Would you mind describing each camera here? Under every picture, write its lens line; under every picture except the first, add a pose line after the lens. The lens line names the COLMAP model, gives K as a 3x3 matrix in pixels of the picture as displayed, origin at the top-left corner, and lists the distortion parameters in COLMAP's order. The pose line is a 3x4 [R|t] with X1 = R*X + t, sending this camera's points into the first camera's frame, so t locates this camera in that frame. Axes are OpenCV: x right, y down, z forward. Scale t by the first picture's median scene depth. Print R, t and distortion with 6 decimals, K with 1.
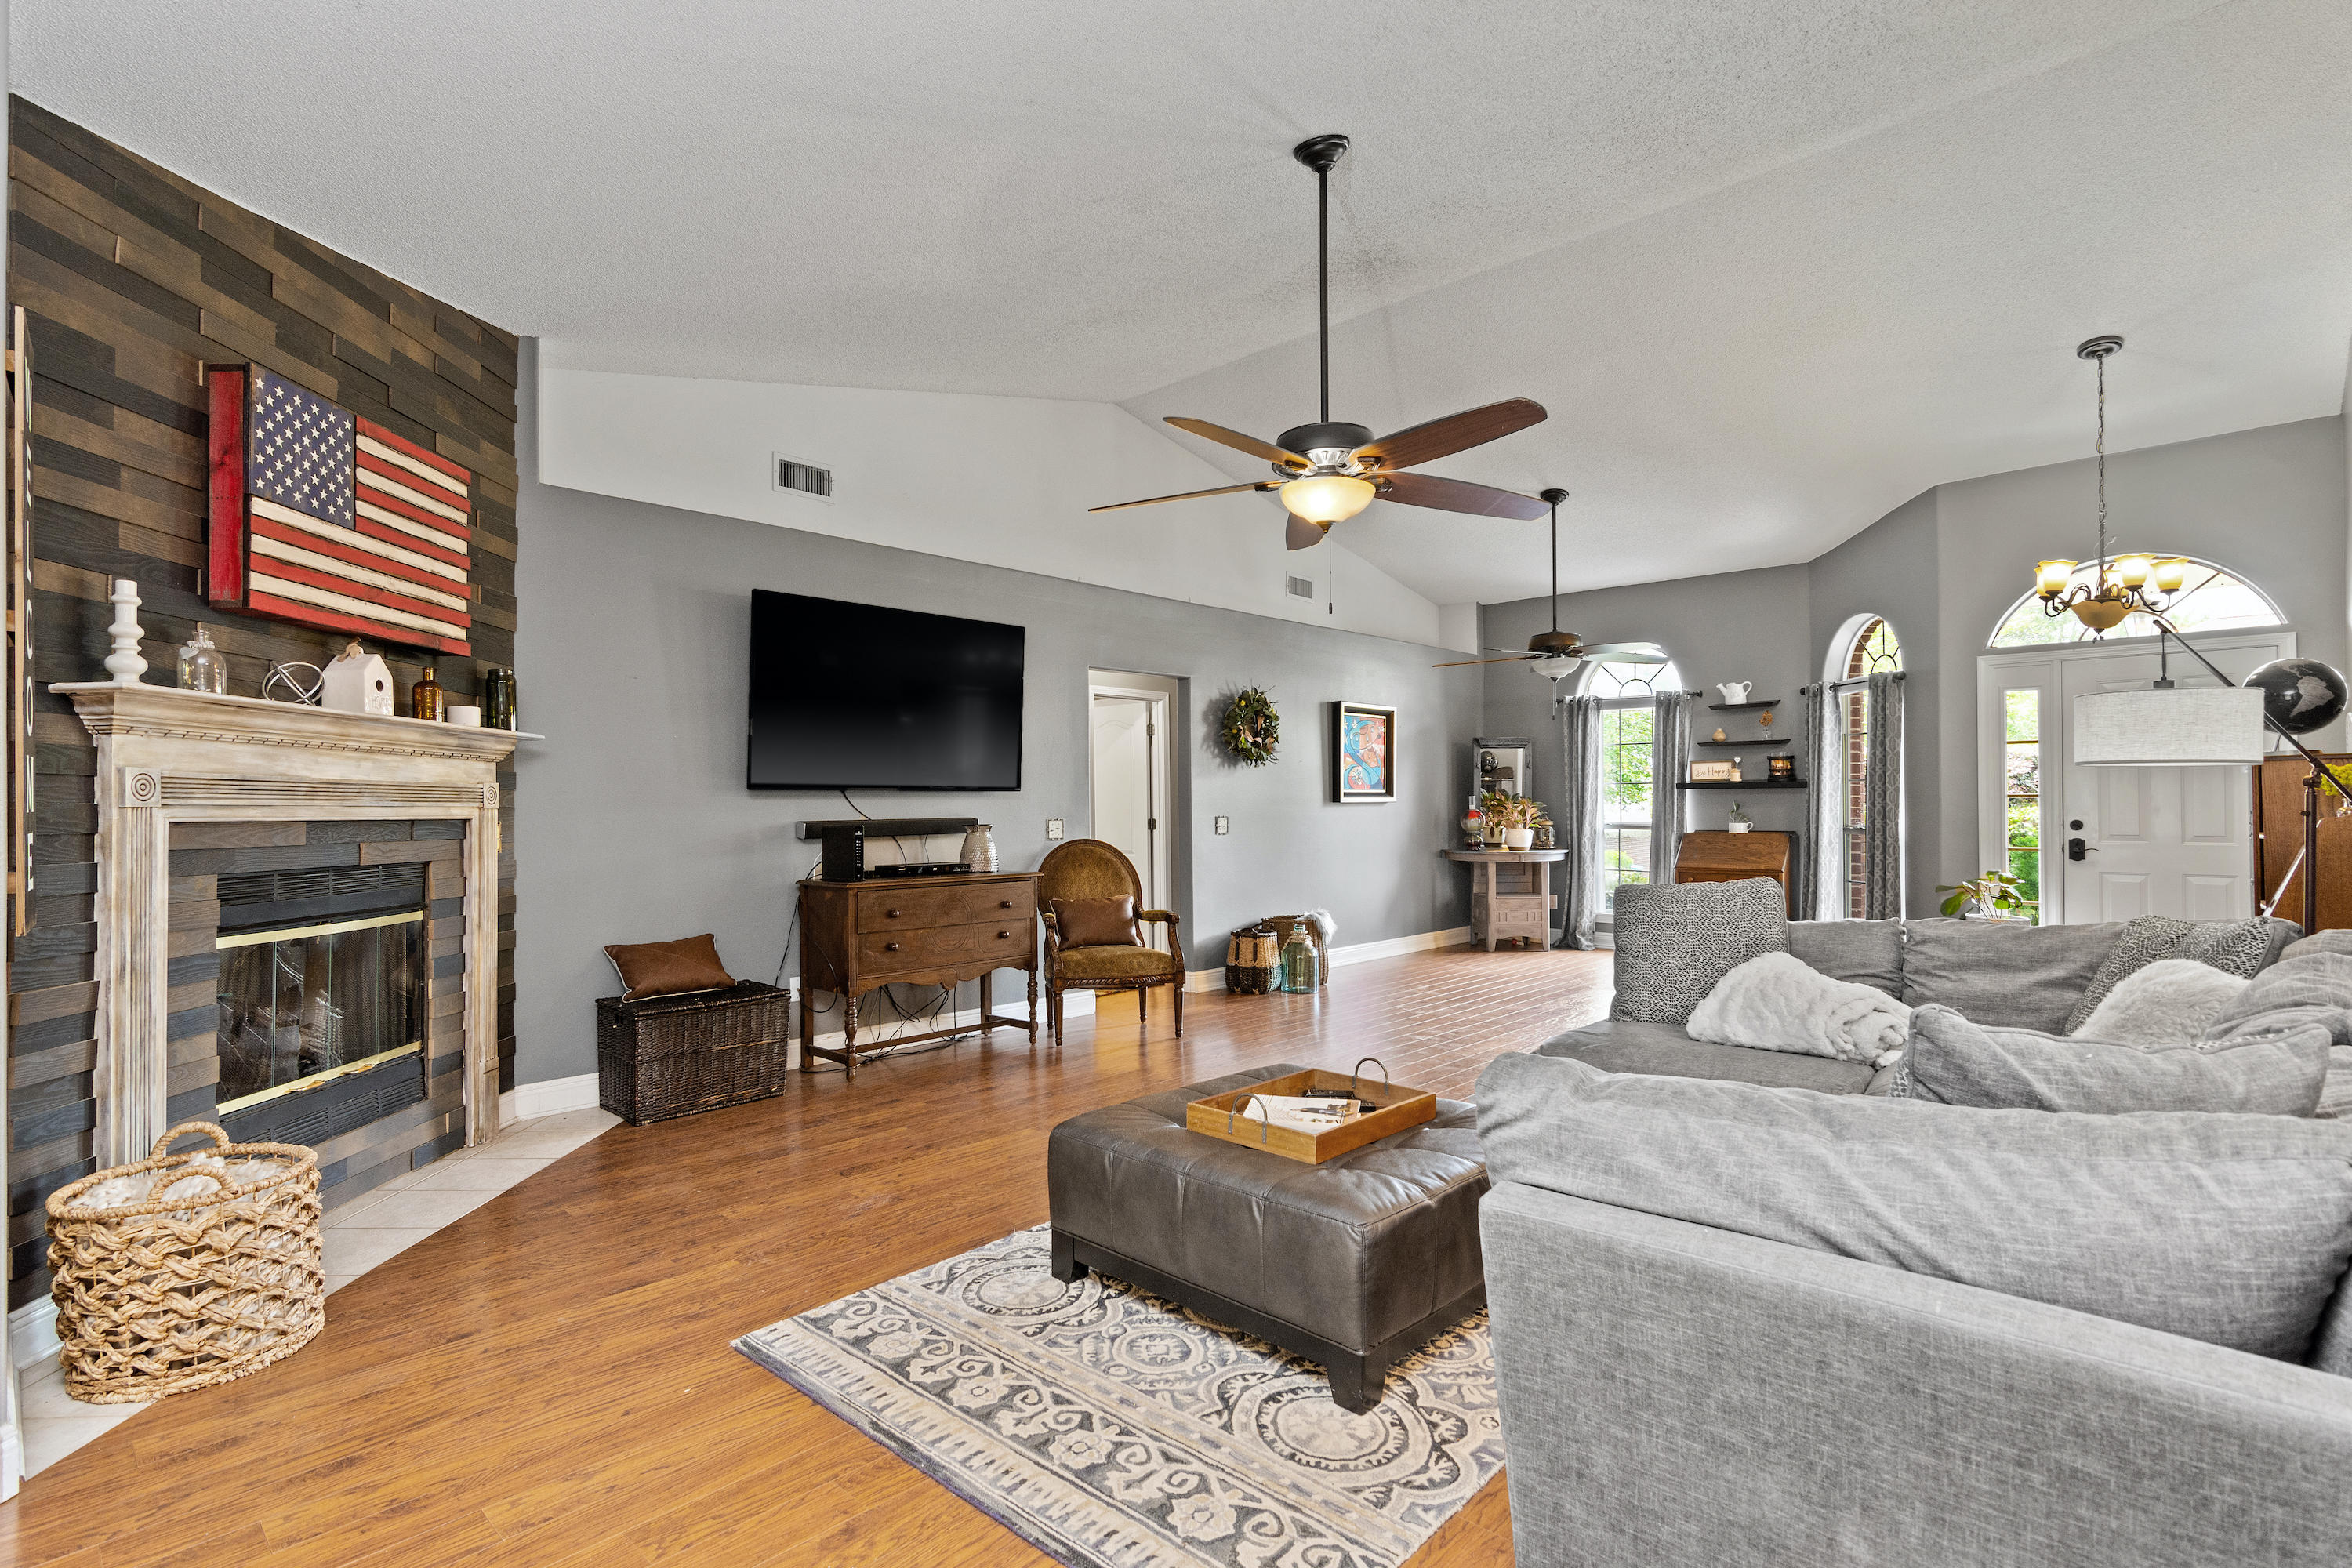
lens RADIAL K [[1128.7, 0, 1179.9], [0, 1128.7, 795.9], [0, 0, 1]] dist [-0.005607, 0.001831]
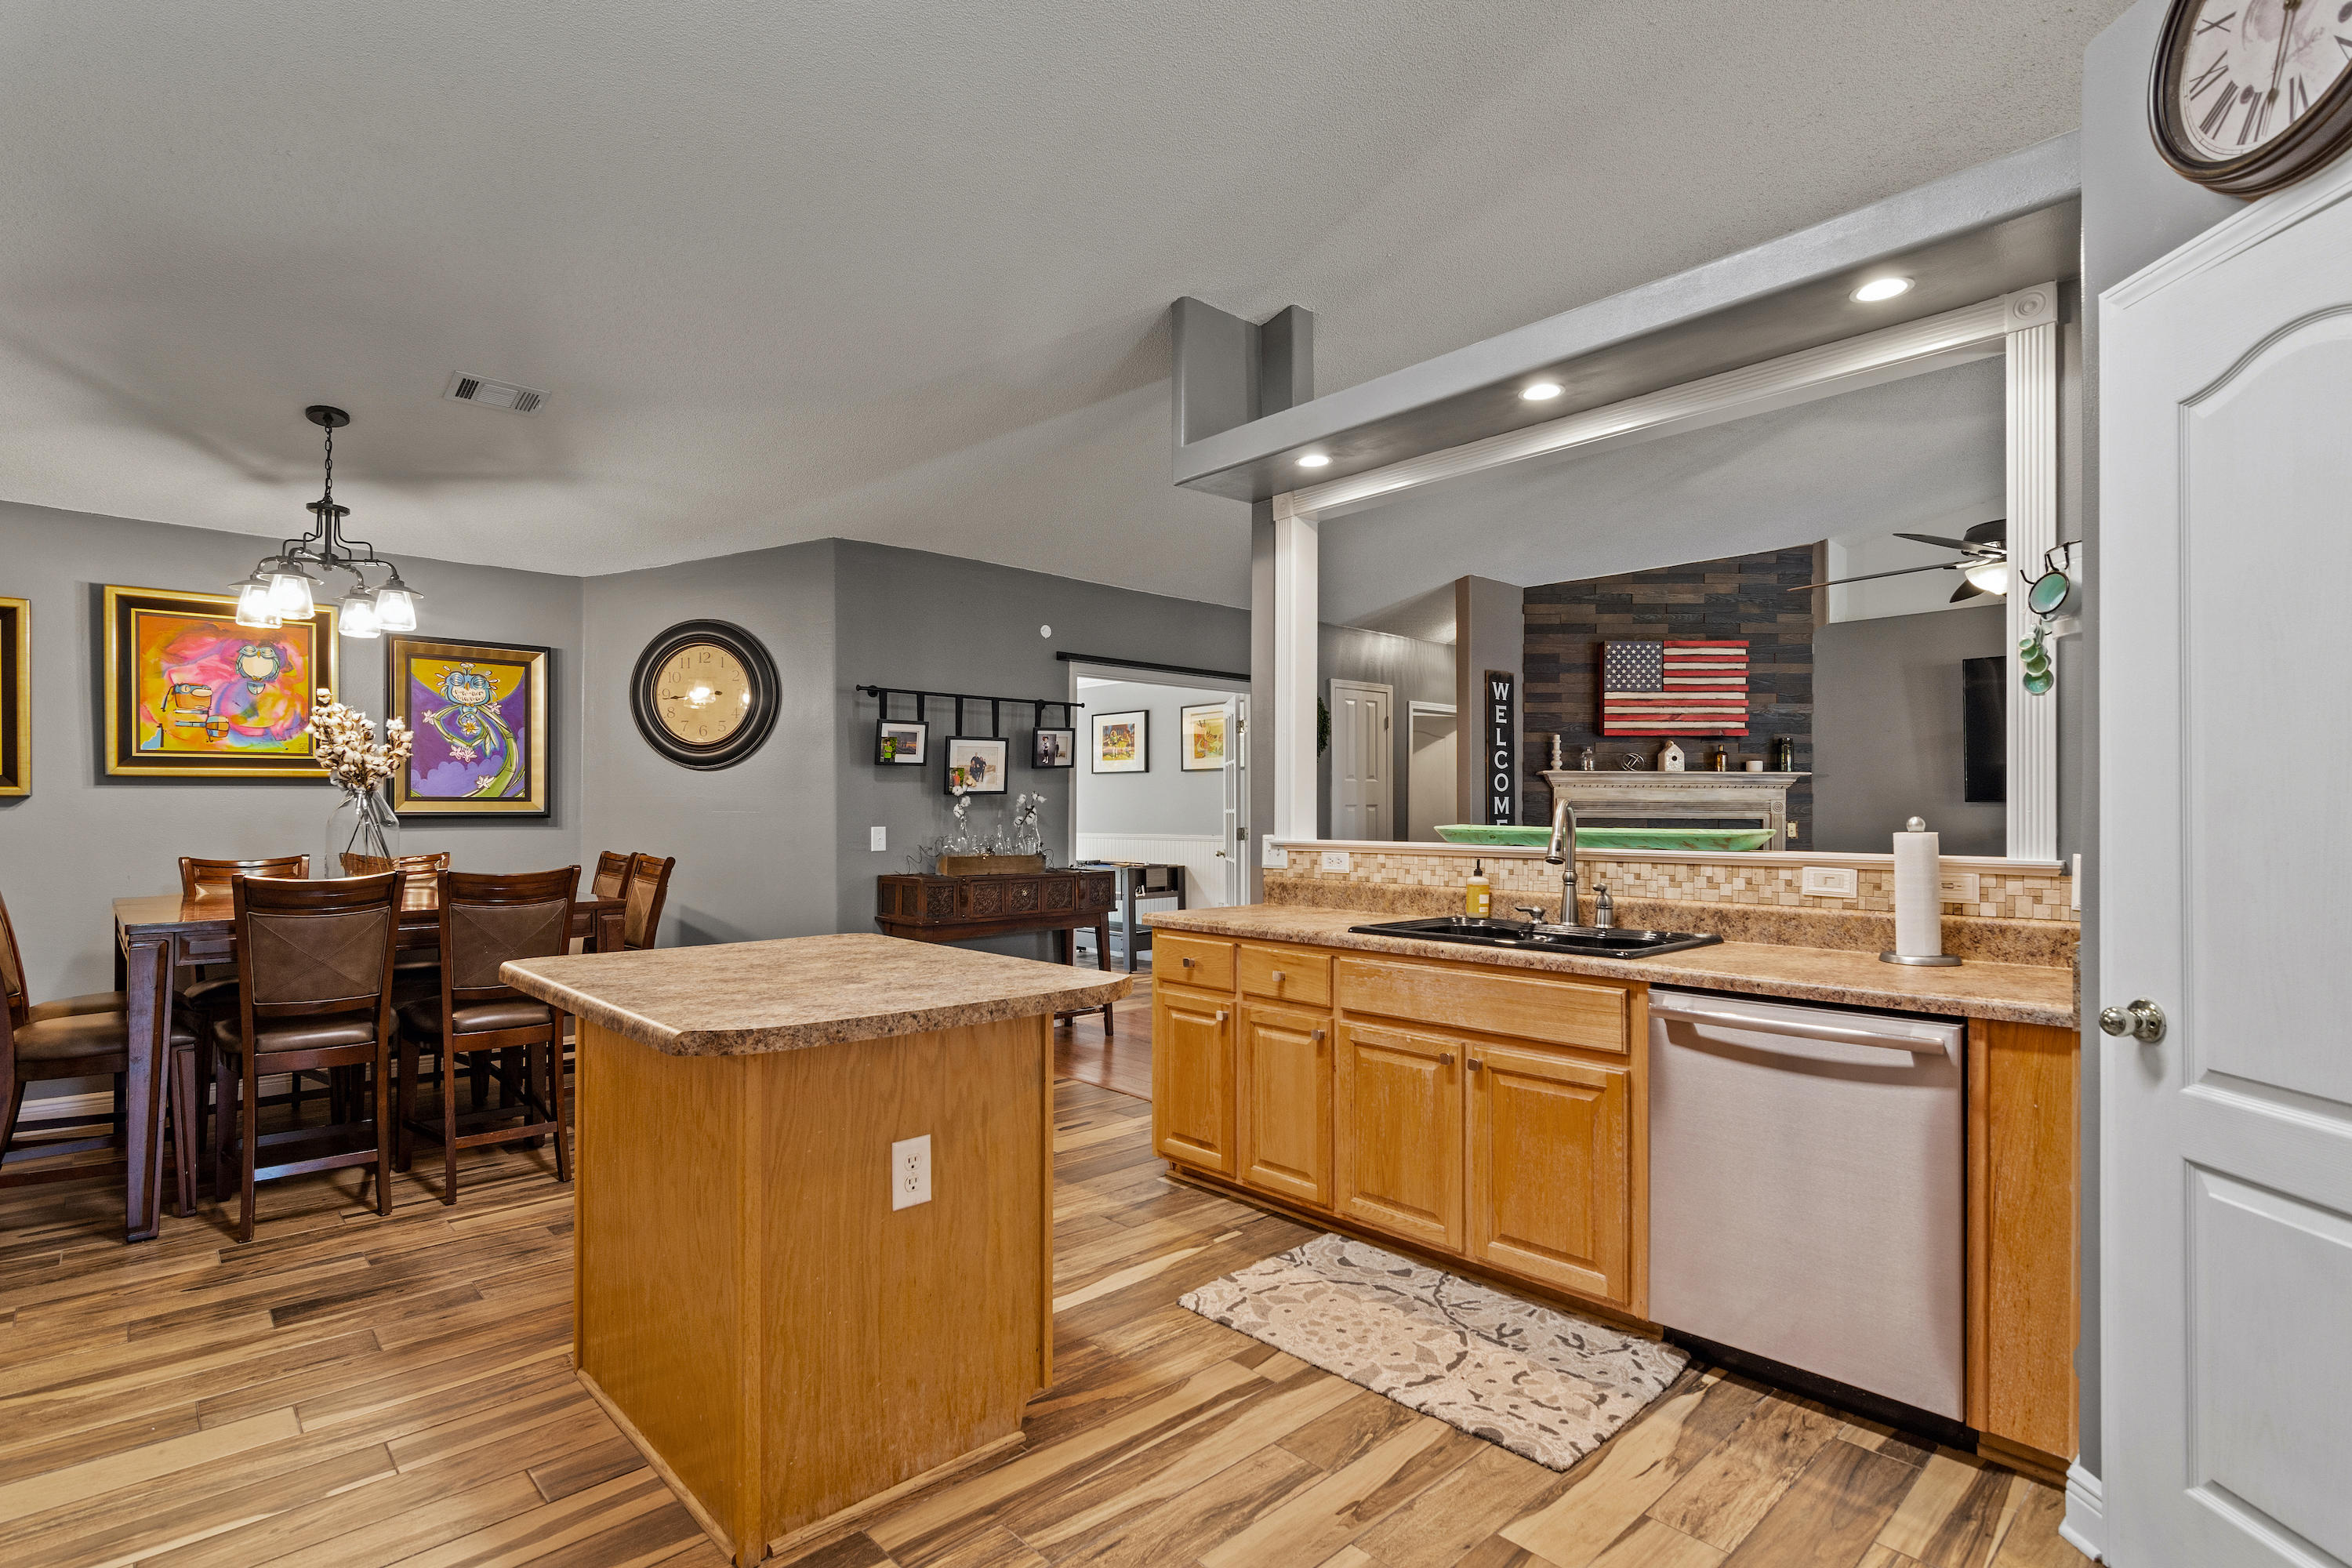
lens RADIAL K [[1128.7, 0, 1174.9], [0, 1128.7, 797.0], [0, 0, 1]] dist [-0.005607, 0.001831]
pose [[-0.069372, -0.006271, -0.997571, 1.090572], [0.006590, 0.999956, -0.006744, -0.008911], [0.997569, -0.007042, -0.069328, 0.114621]]
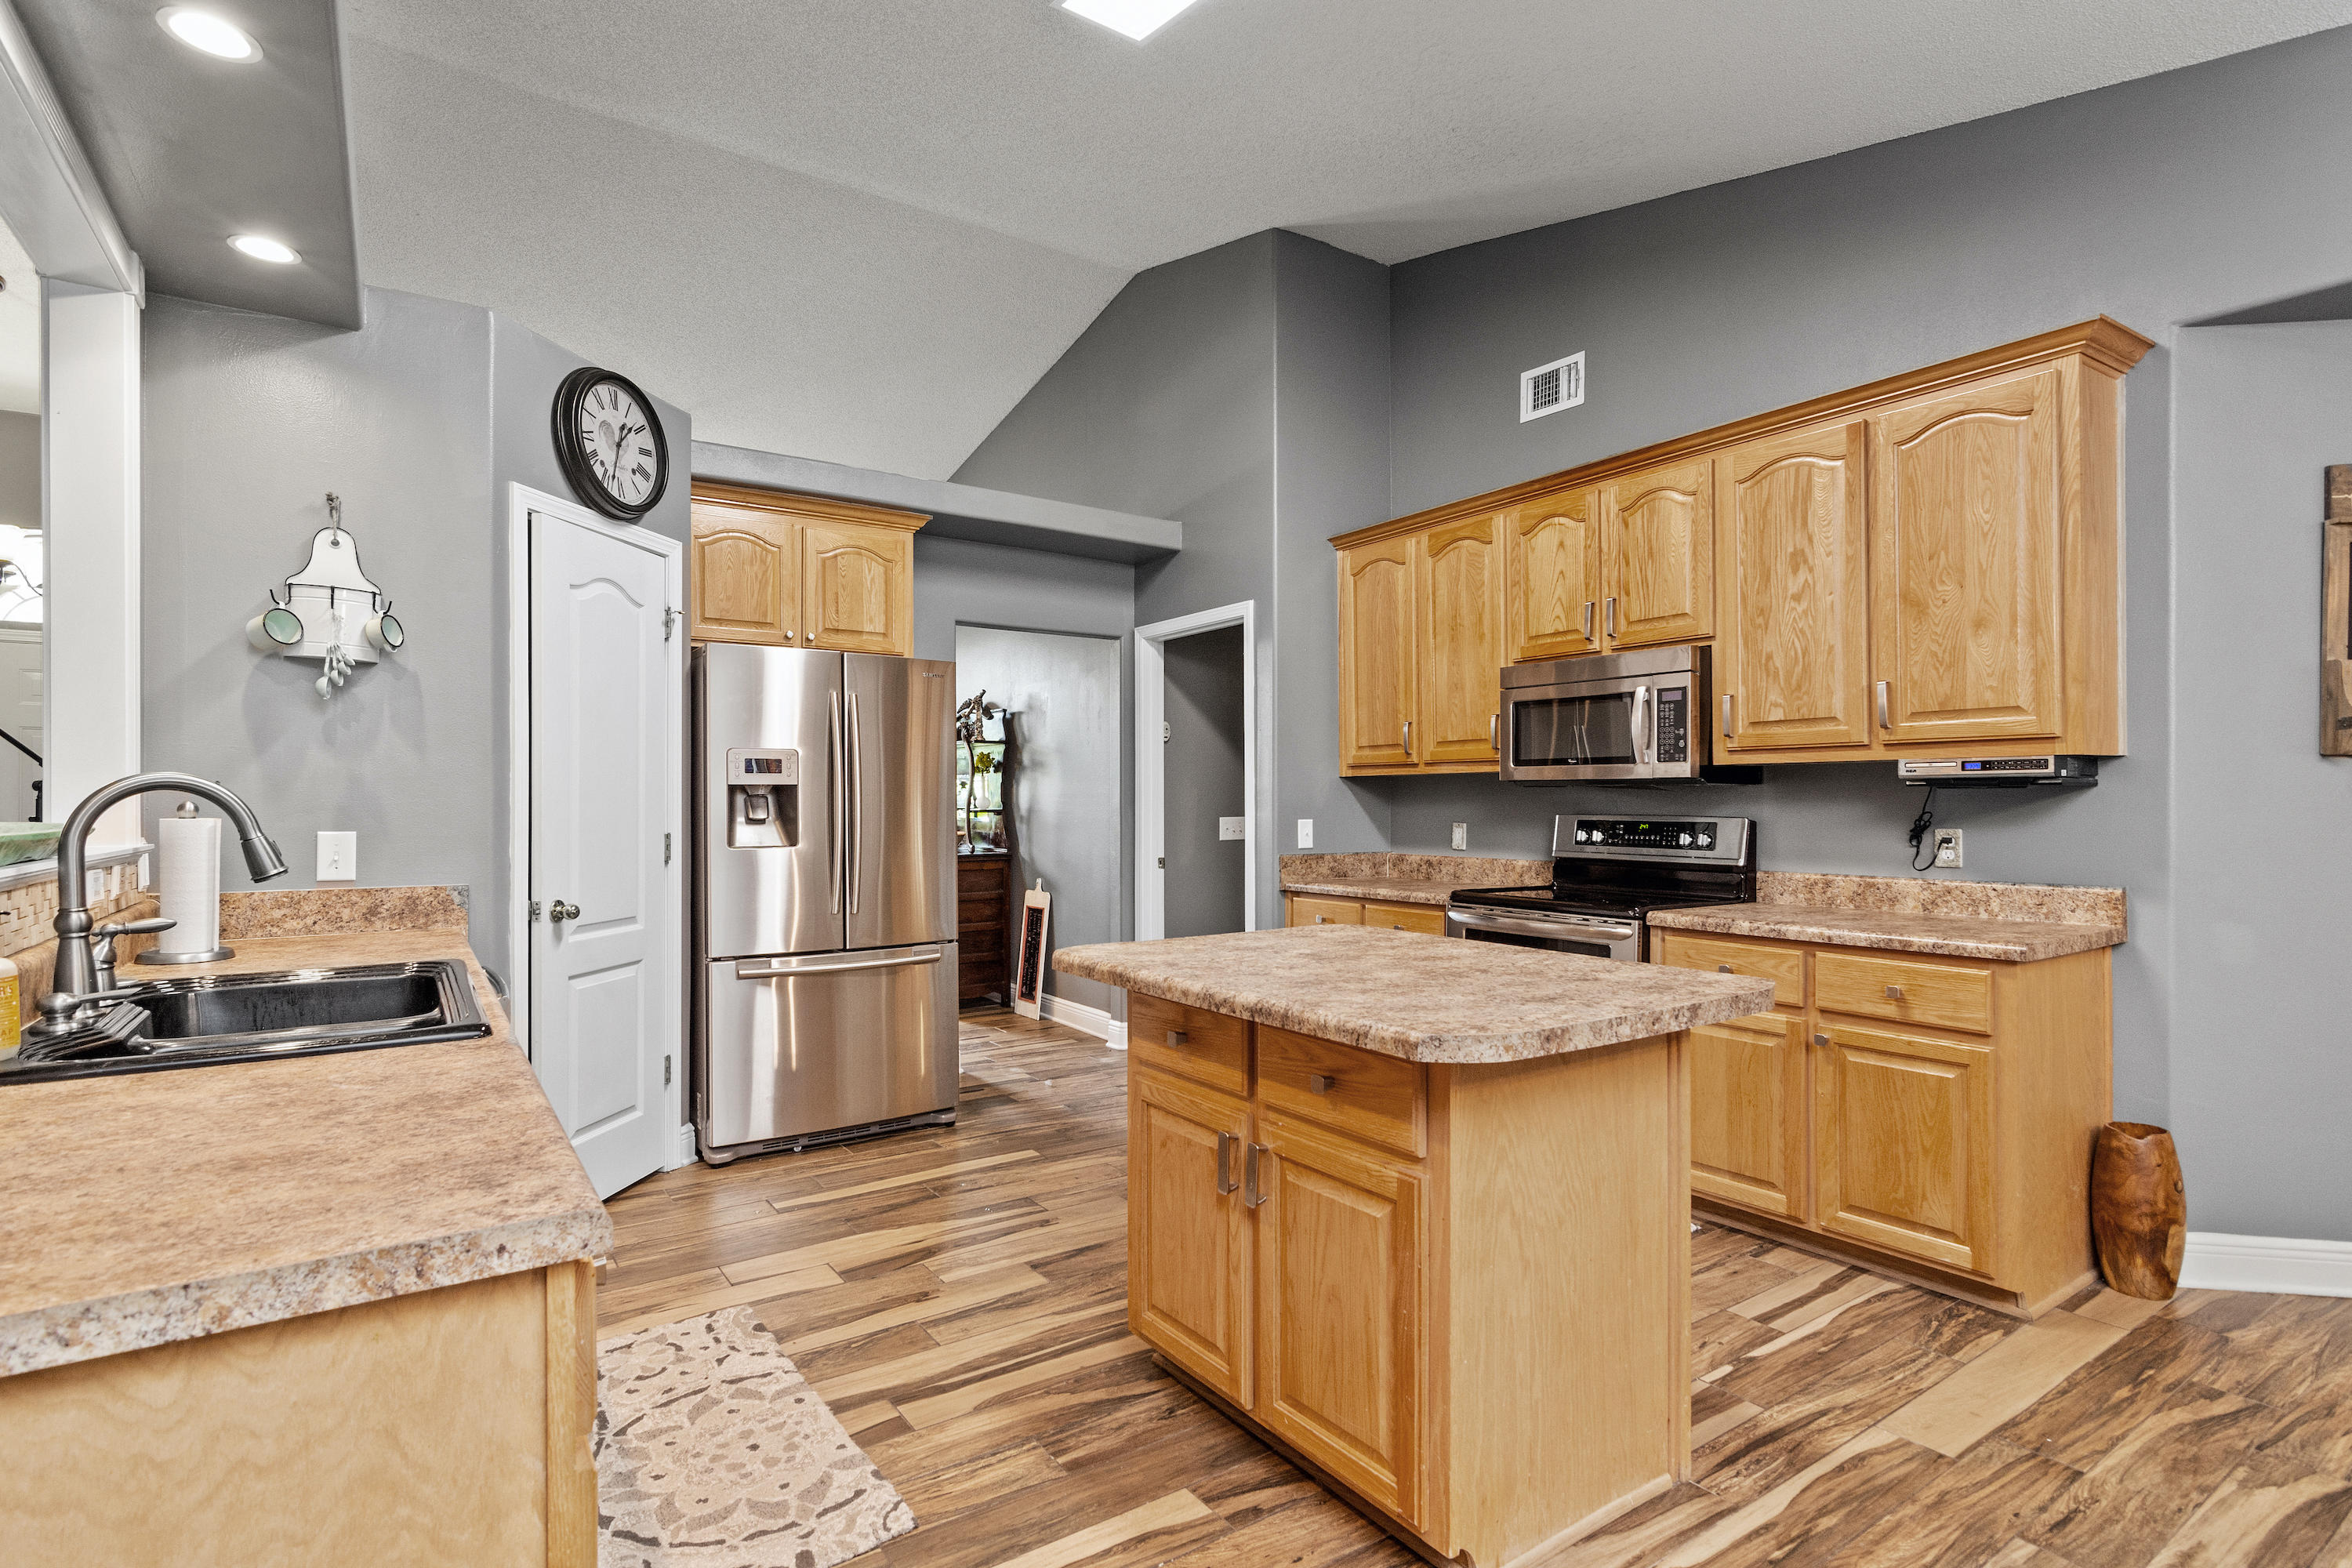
lens RADIAL K [[1128.7, 0, 1176.3], [0, 1128.7, 804.4], [0, 0, 1]] dist [-0.005607, 0.001831]
pose [[0.218641, 0.003741, 0.975798, 0.195566], [-0.008337, 0.999963, -0.001966, -0.002399], [-0.975770, -0.007706, 0.218664, -0.086725]]
